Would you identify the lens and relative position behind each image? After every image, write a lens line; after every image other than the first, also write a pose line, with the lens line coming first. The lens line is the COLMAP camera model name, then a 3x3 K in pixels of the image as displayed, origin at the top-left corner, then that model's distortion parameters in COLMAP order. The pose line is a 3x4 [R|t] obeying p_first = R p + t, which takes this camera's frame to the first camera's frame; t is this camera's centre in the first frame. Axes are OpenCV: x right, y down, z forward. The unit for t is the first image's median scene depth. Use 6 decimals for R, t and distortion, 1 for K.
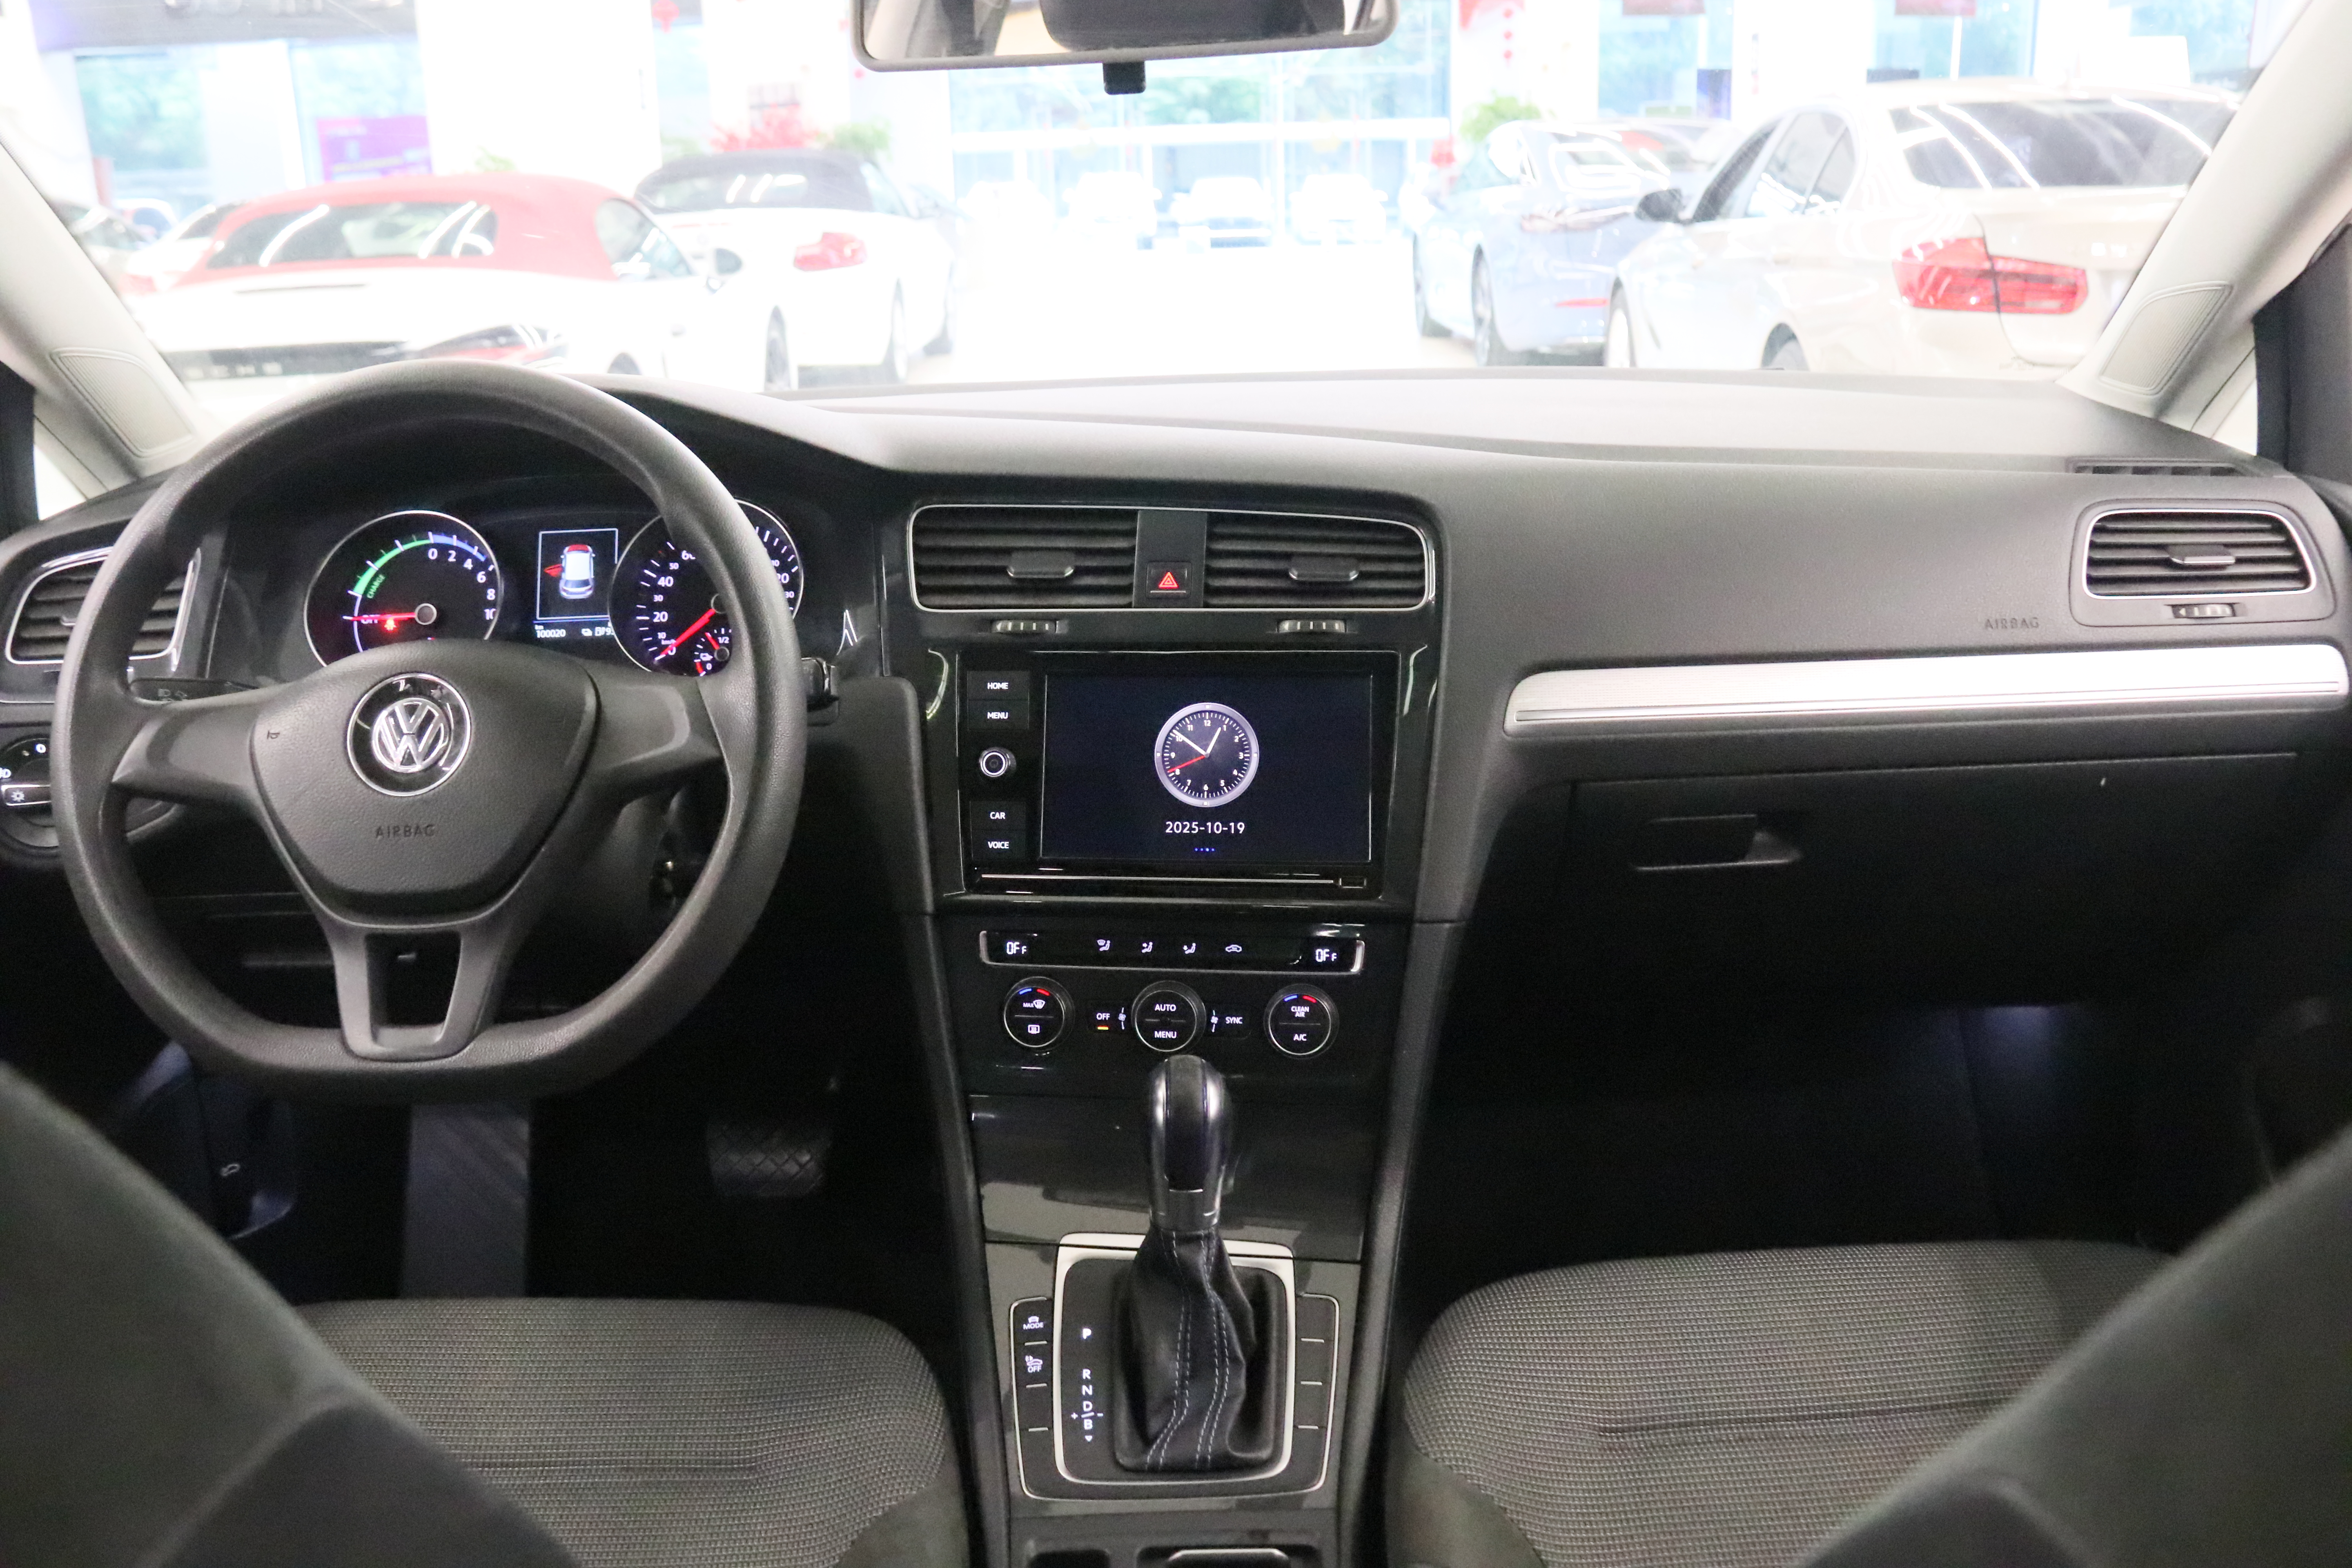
lens RADIAL K [[1907.4, 0, 1176.0], [0, 1907.4, 784.0], [0, 0, 1]] dist [-0.199176, 0.184572]
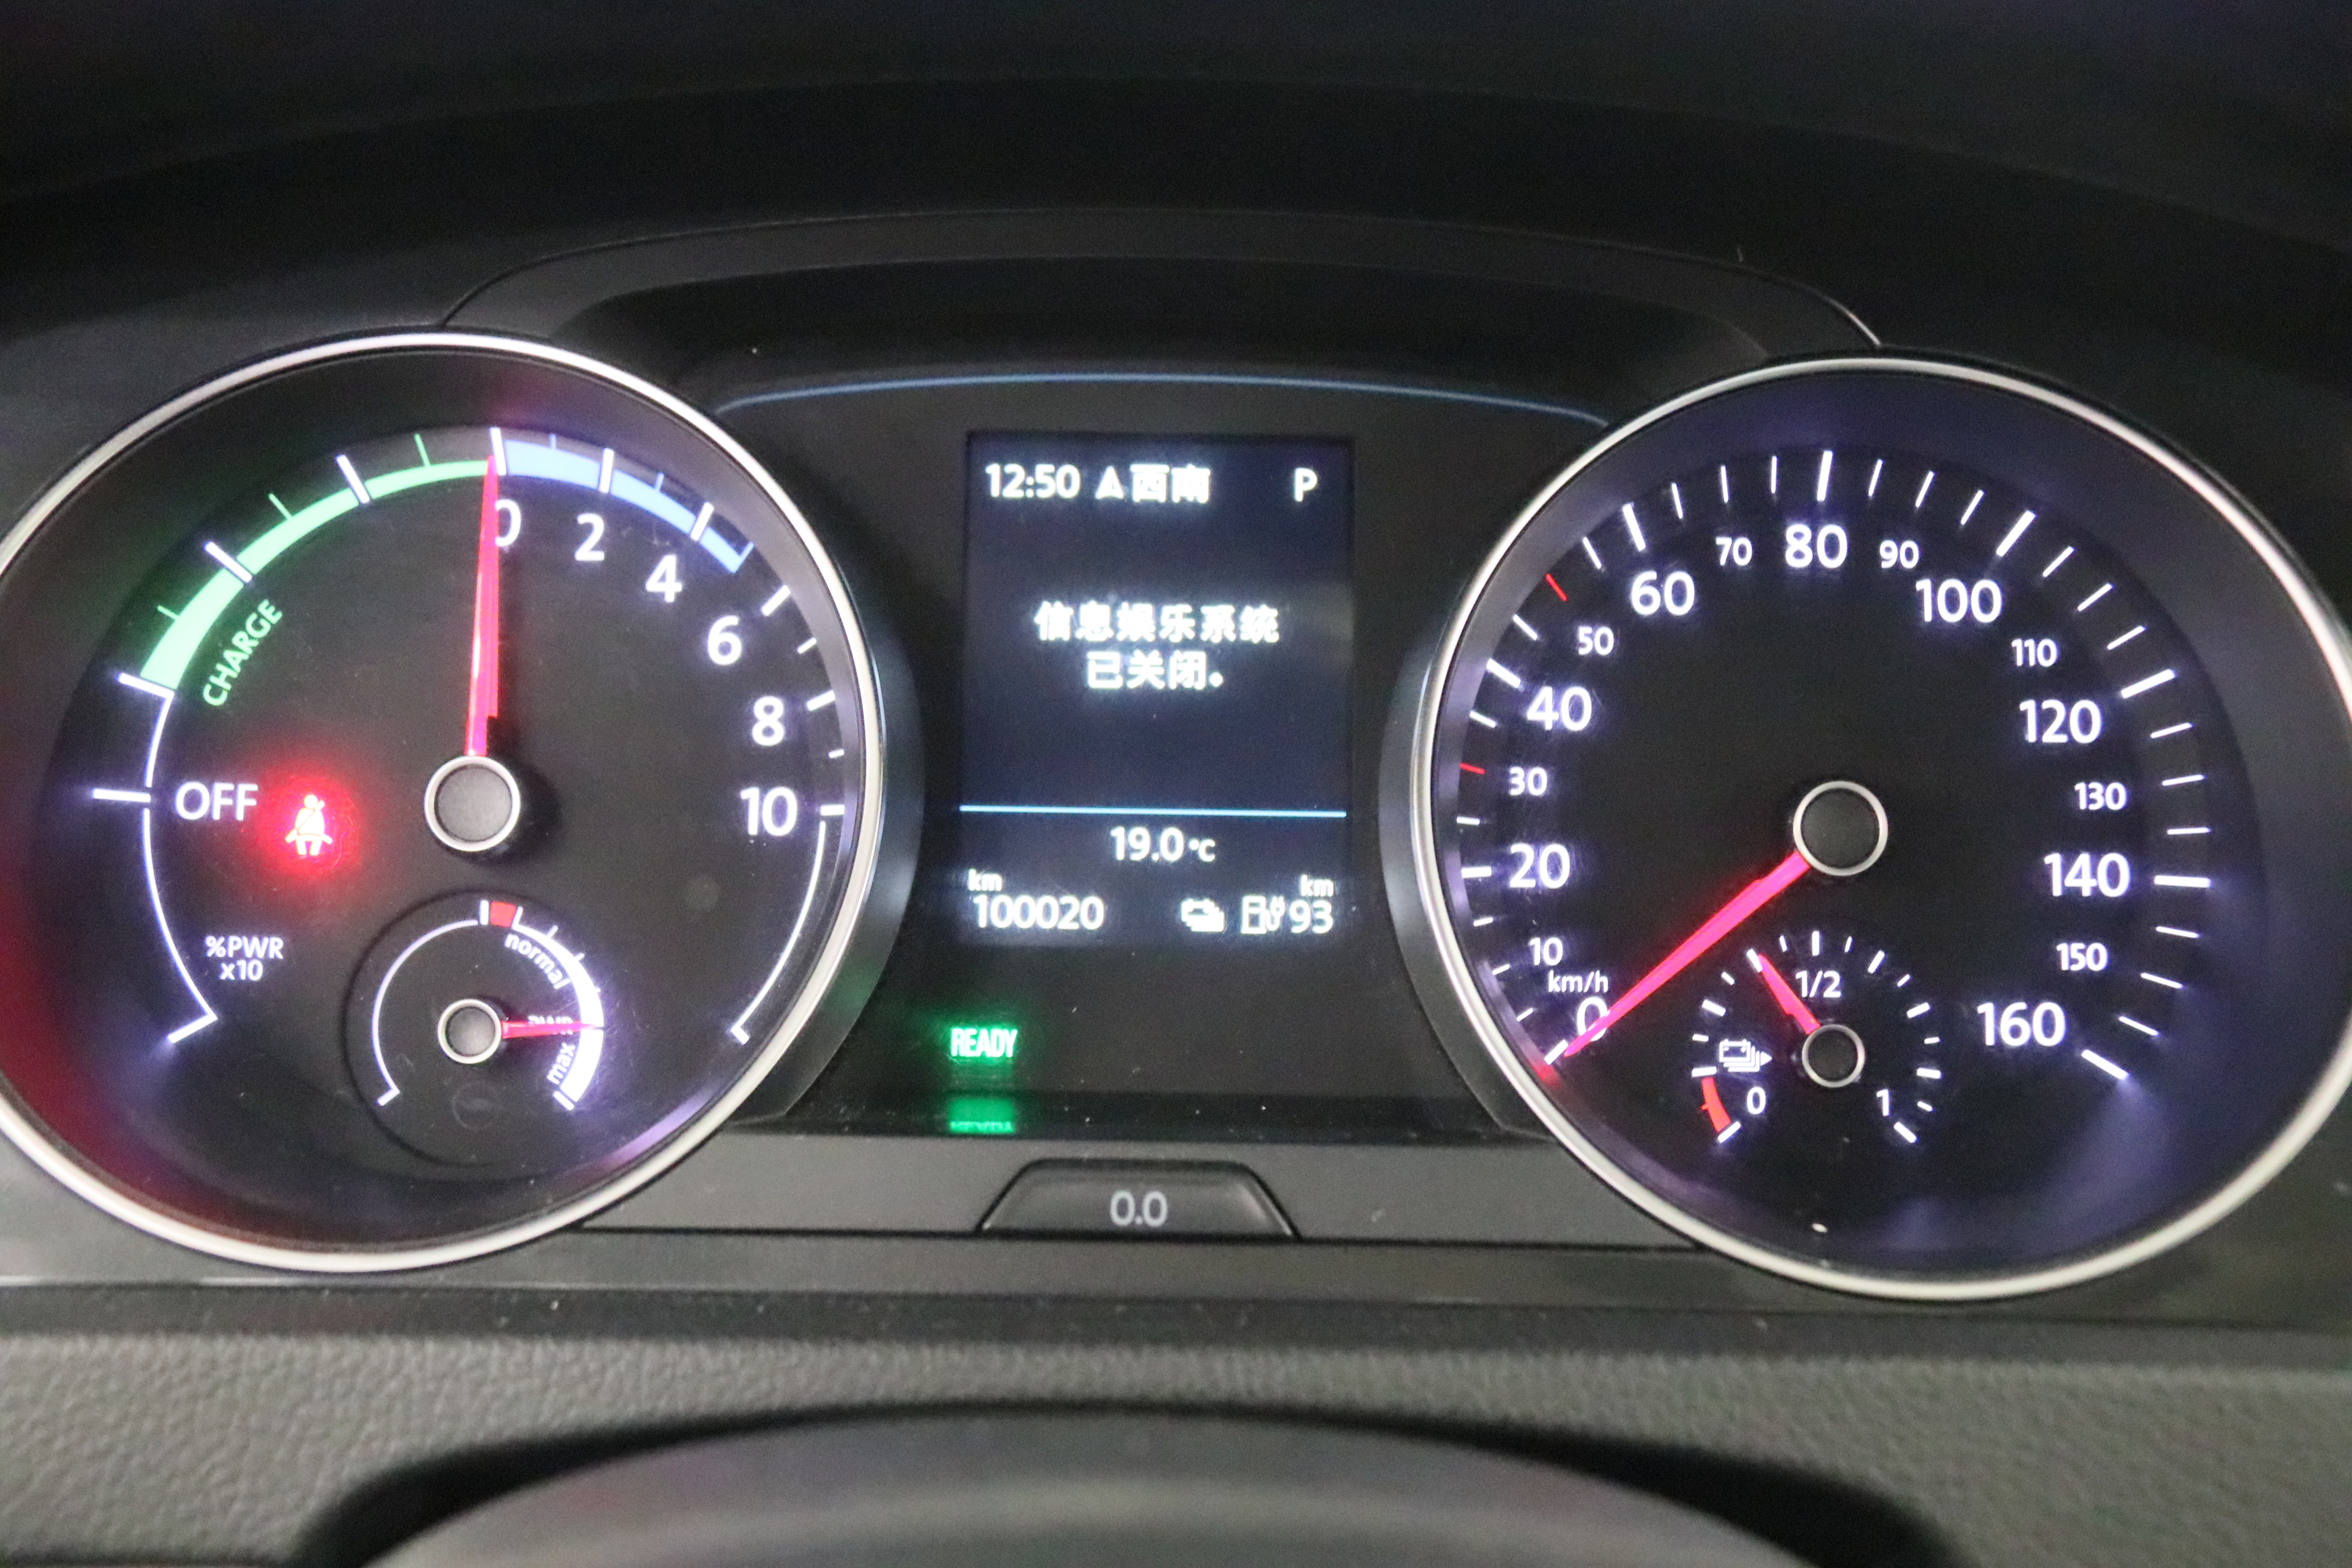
lens RADIAL K [[2598.8, 0, 1176.0], [0, 2598.8, 784.0], [0, 0, 1]] dist [-0.061966, 0.005477]
pose [[0.998694, 0.047457, -0.018945, -0.313893], [-0.046824, 0.998372, 0.032566, -0.107384], [0.020460, -0.031636, 0.999290, 0.689414]]
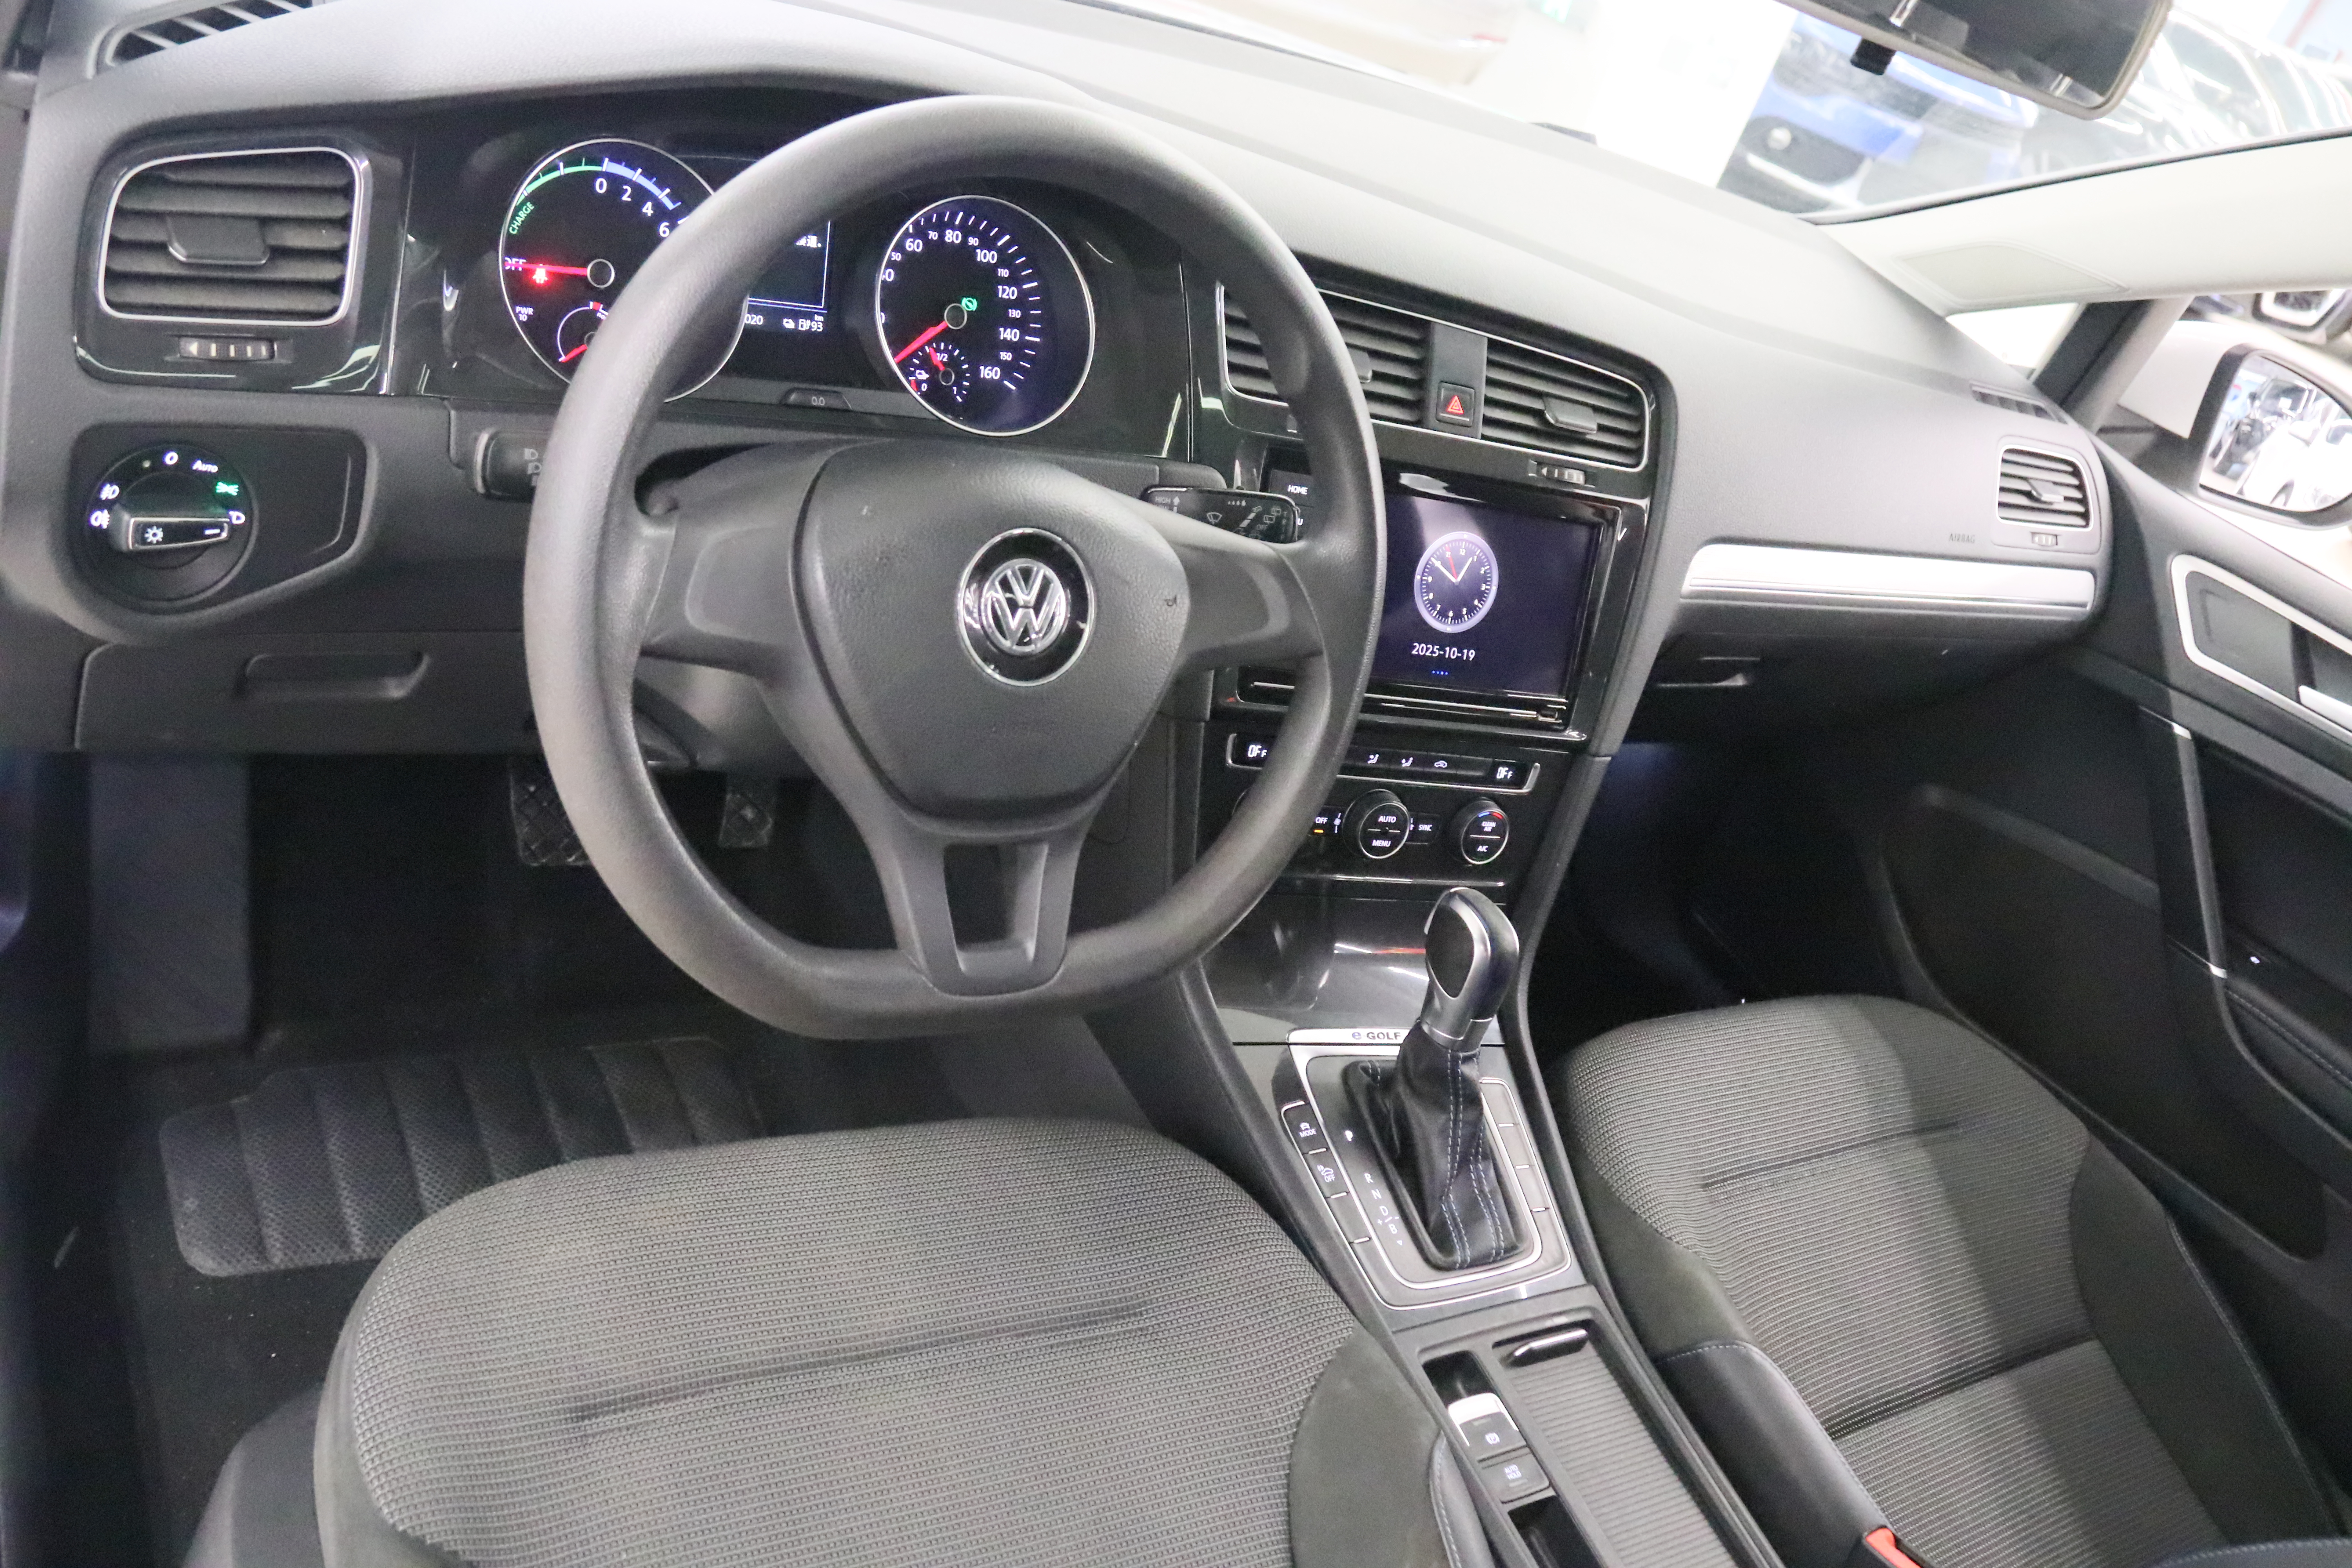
lens RADIAL K [[1907.4, 0, 1176.0], [0, 1907.4, 784.0], [0, 0, 1]] dist [-0.199176, 0.184572]
pose [[0.824634, 0.015235, 0.565462, -0.629323], [-0.199996, 0.942926, 0.266256, -0.142060], [-0.529132, -0.332654, 0.780615, 0.224589]]
